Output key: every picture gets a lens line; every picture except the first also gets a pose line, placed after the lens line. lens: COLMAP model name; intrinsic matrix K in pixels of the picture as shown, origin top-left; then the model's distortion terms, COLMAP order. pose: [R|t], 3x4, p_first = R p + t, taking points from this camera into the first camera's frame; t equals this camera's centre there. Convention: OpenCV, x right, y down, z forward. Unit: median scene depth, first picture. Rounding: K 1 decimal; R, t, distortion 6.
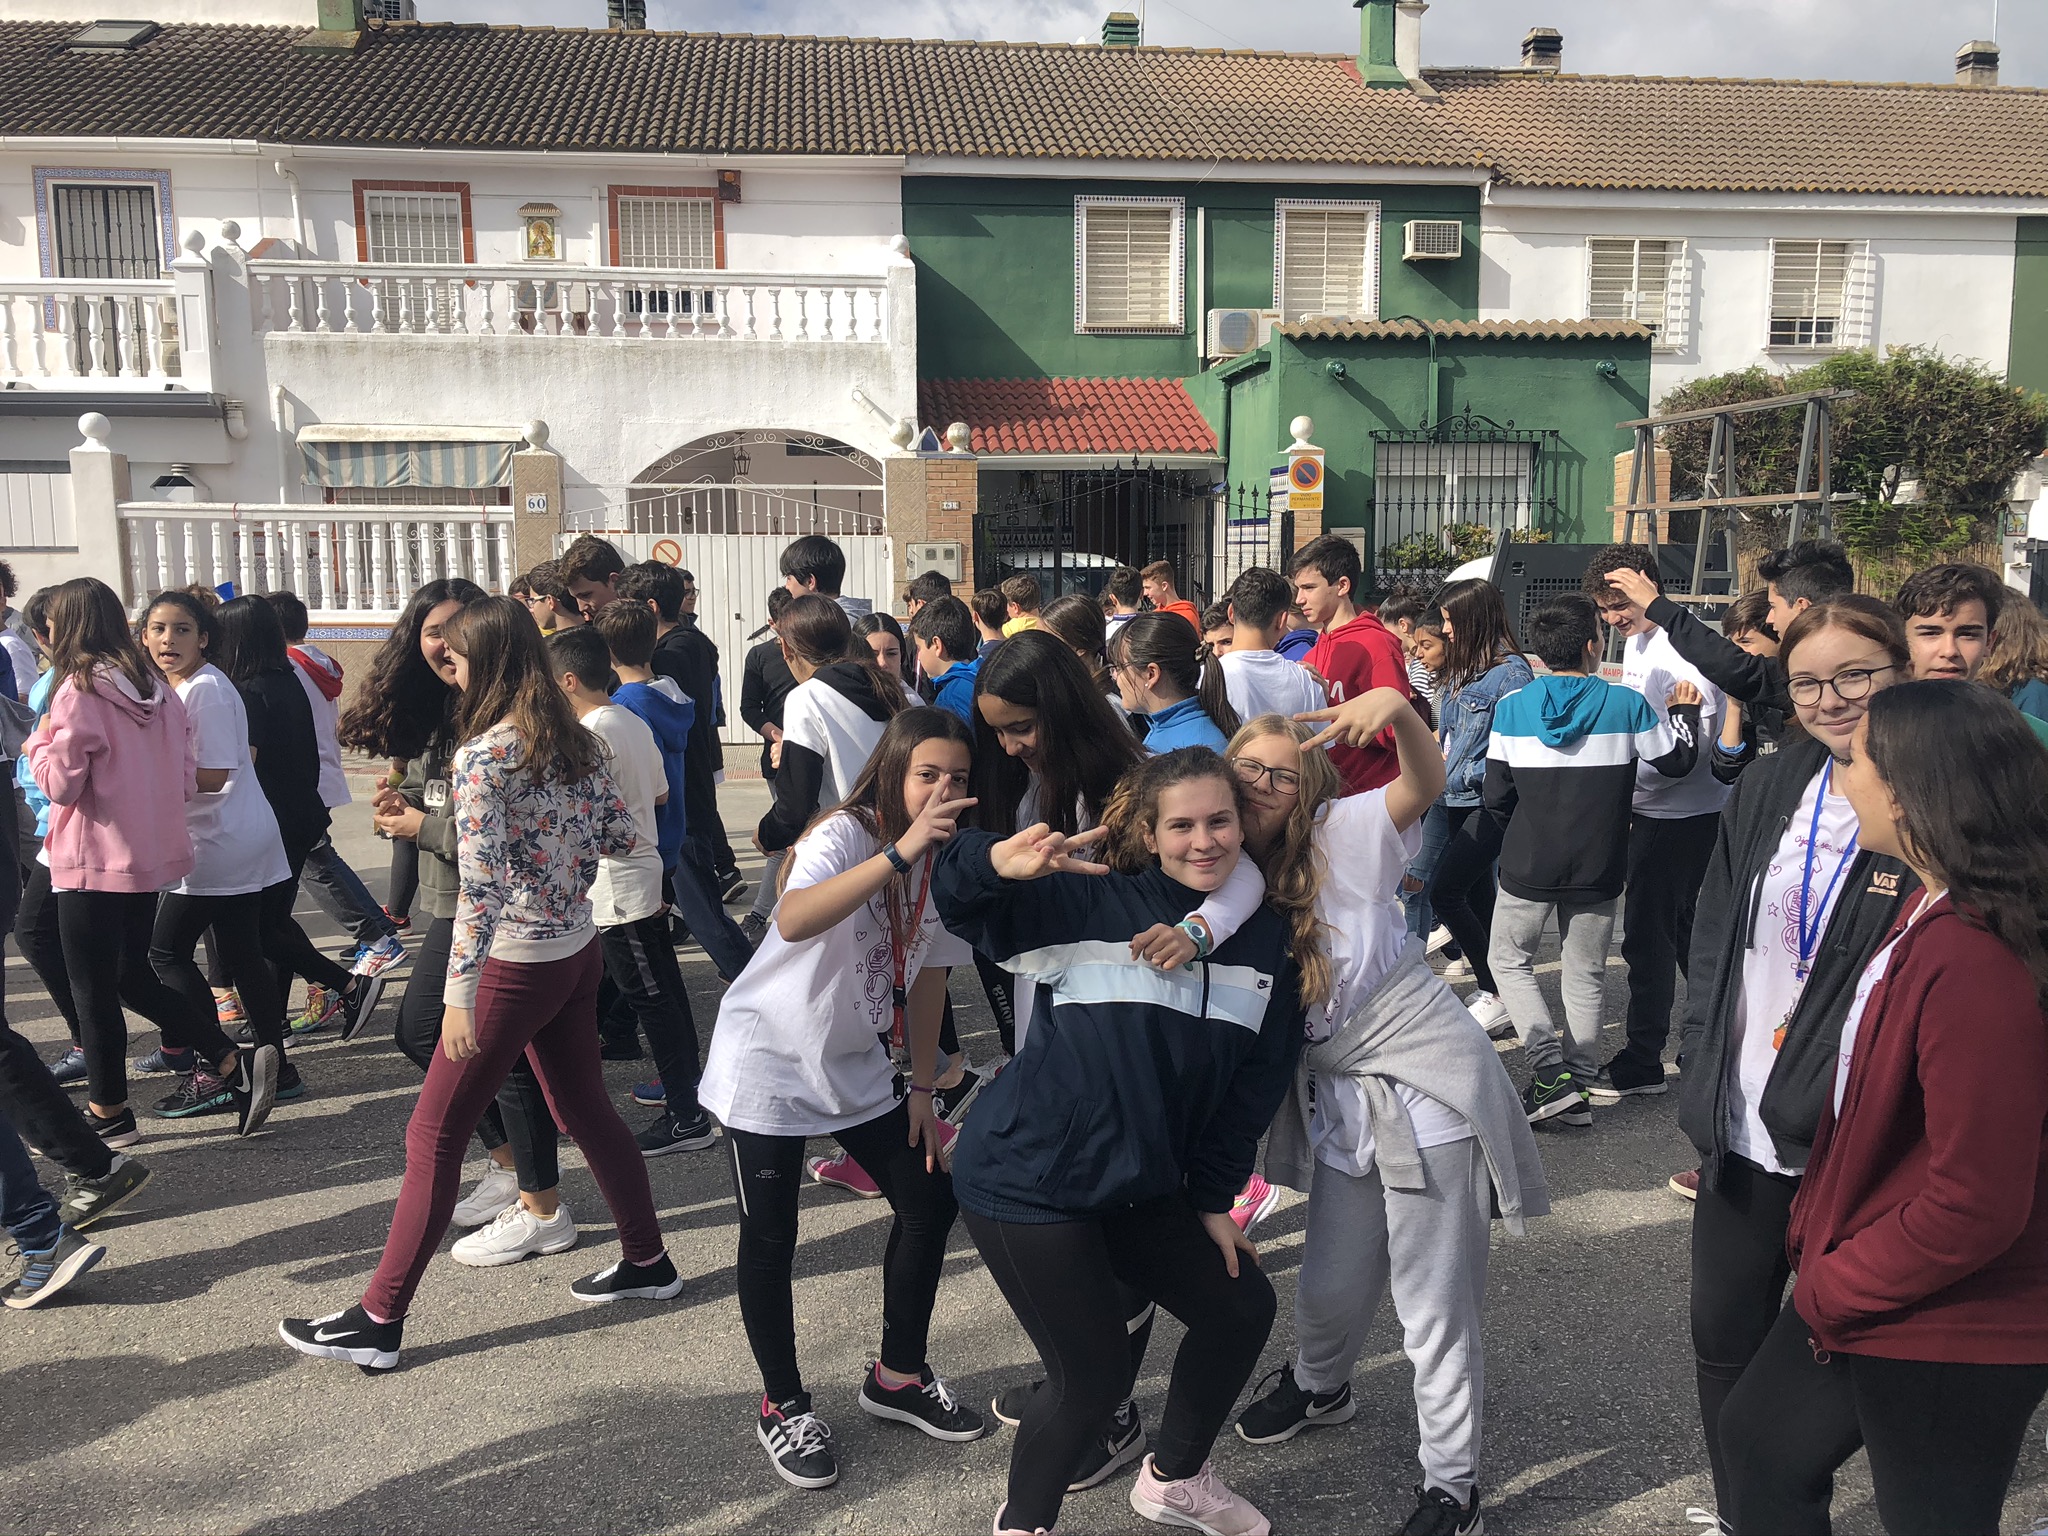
lens RADIAL K [[1671.9, 0, 1021.3], [0, 1671.9, 775.1], [0, 0, 1]] dist [0.019202, -0.006820]
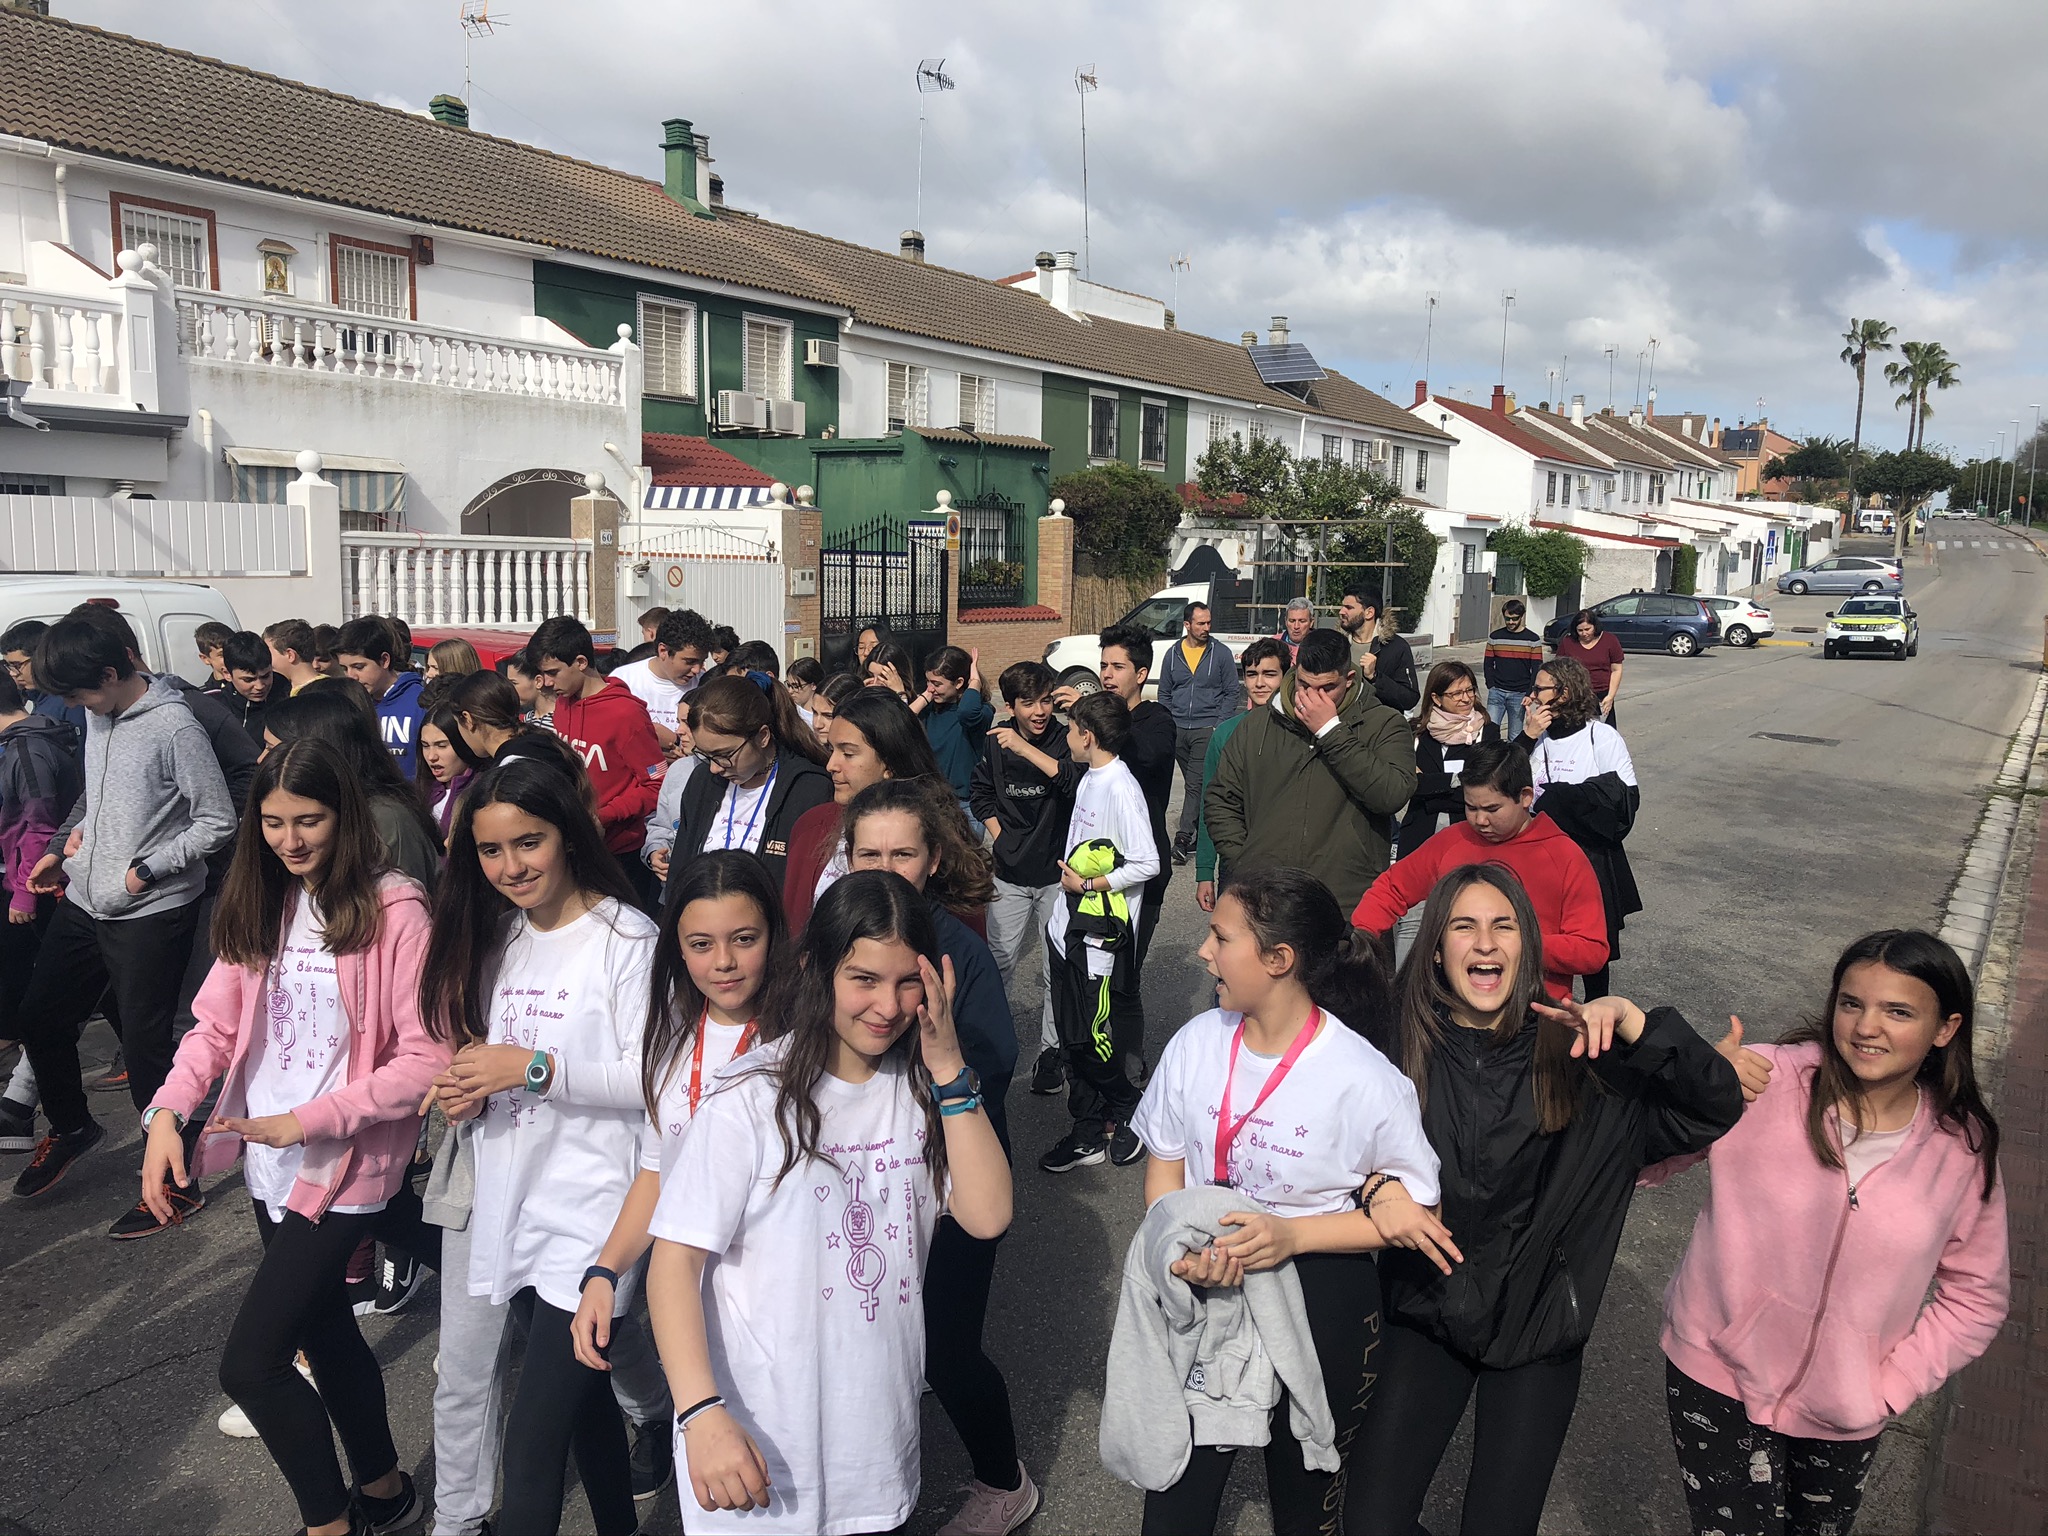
lens RADIAL K [[1671.9, 0, 1011.3], [0, 1671.9, 783.9], [0, 0, 1]] dist [0.019202, -0.006820]
pose [[0.632247, -0.093489, 0.769105, -0.849867], [0.079197, 0.995292, 0.055879, -0.016072], [-0.770708, 0.025582, 0.636675, -0.043240]]
